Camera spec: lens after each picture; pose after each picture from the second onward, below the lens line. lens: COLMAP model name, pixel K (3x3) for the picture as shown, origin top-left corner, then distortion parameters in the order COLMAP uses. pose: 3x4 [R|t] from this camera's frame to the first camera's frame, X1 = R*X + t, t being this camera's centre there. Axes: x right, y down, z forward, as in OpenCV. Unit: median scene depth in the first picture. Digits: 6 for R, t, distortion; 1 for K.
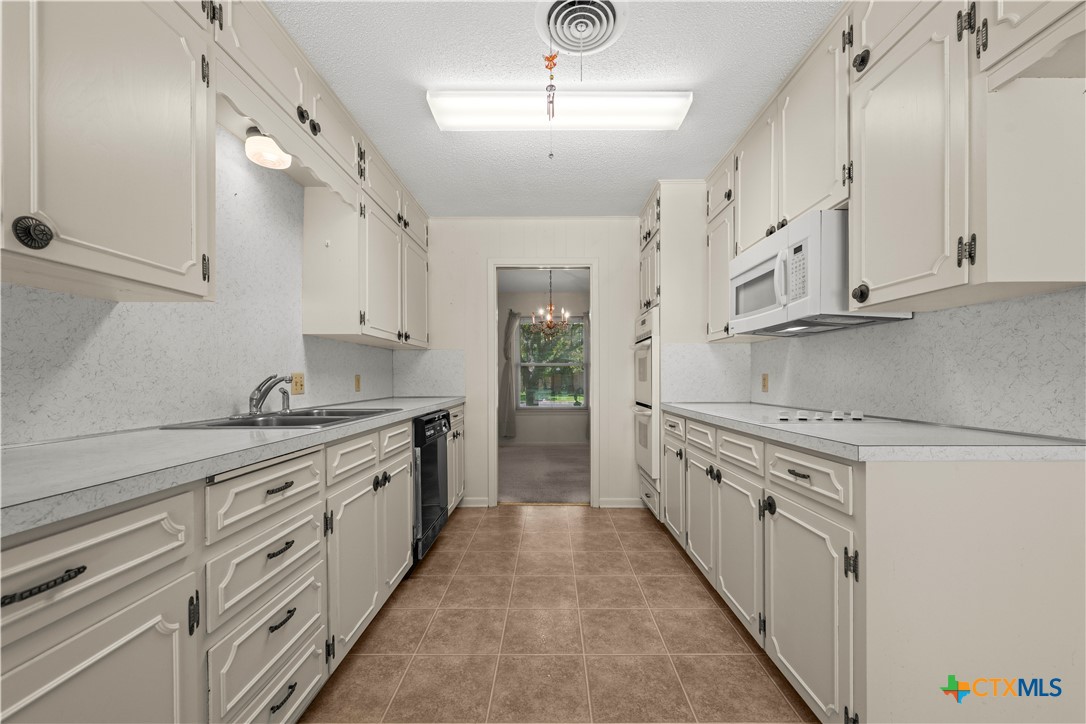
lens RADIAL K [[429.9, 0, 546.2], [0, 429.9, 377.6], [0, 0, 1]] dist [-0.001375, 0.000372]
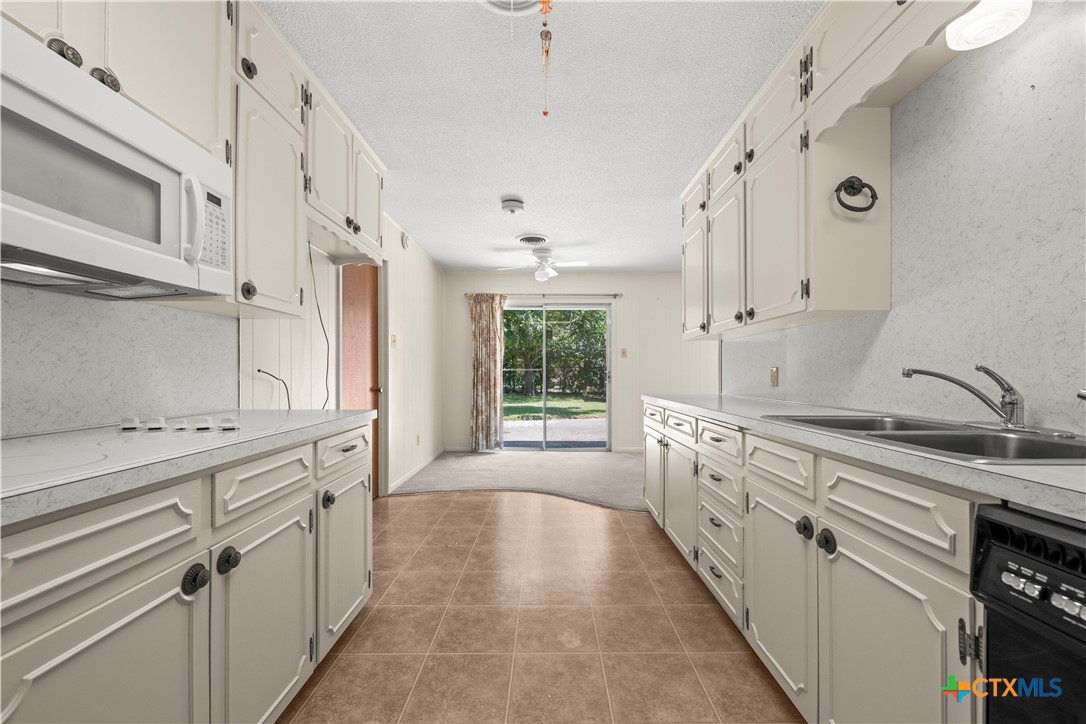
lens RADIAL K [[429.9, 0, 545.6], [0, 429.9, 369.4], [0, 0, 1]] dist [-0.001375, 0.000372]
pose [[-0.999980, 0.002728, -0.005734, 0.018891], [0.002772, 0.999965, -0.007847, 0.003759], [0.005712, -0.007863, -0.999953, 1.922050]]
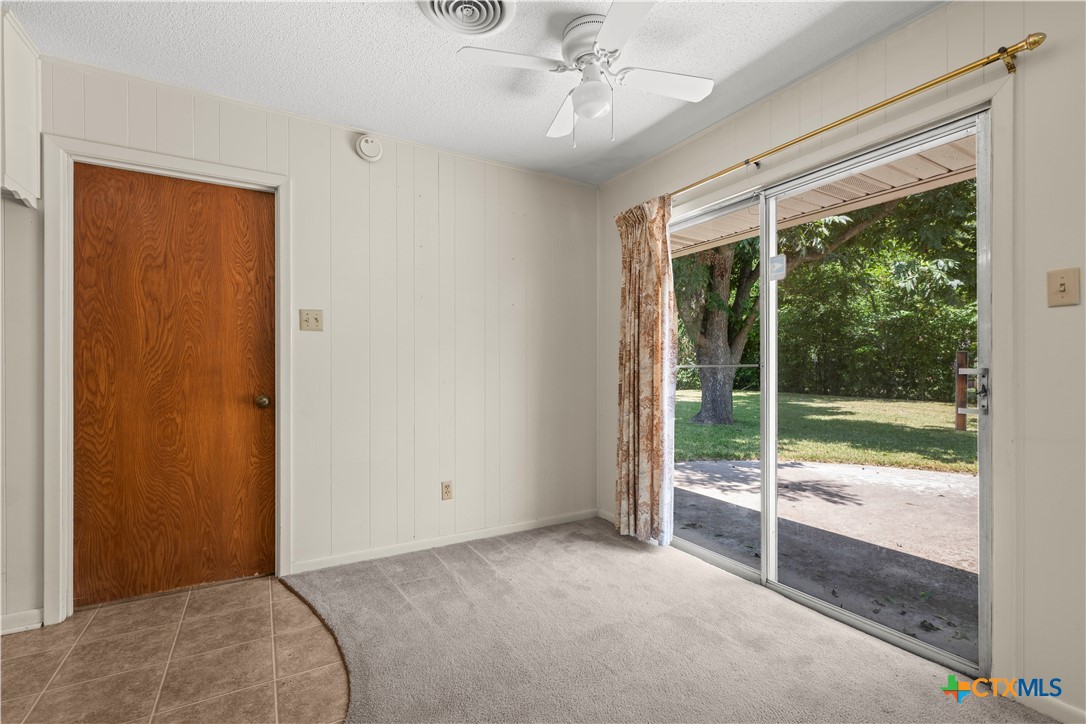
lens RADIAL K [[480.4, 0, 544.6], [0, 480.4, 368.3], [0, 0, 1]] dist [-0.007387, 0.000003]
pose [[-0.515228, 0.005083, 0.857038, -0.548877], [-0.001147, 0.999977, -0.006620, -0.000466], [-0.857052, -0.004394, -0.515211, 0.540555]]
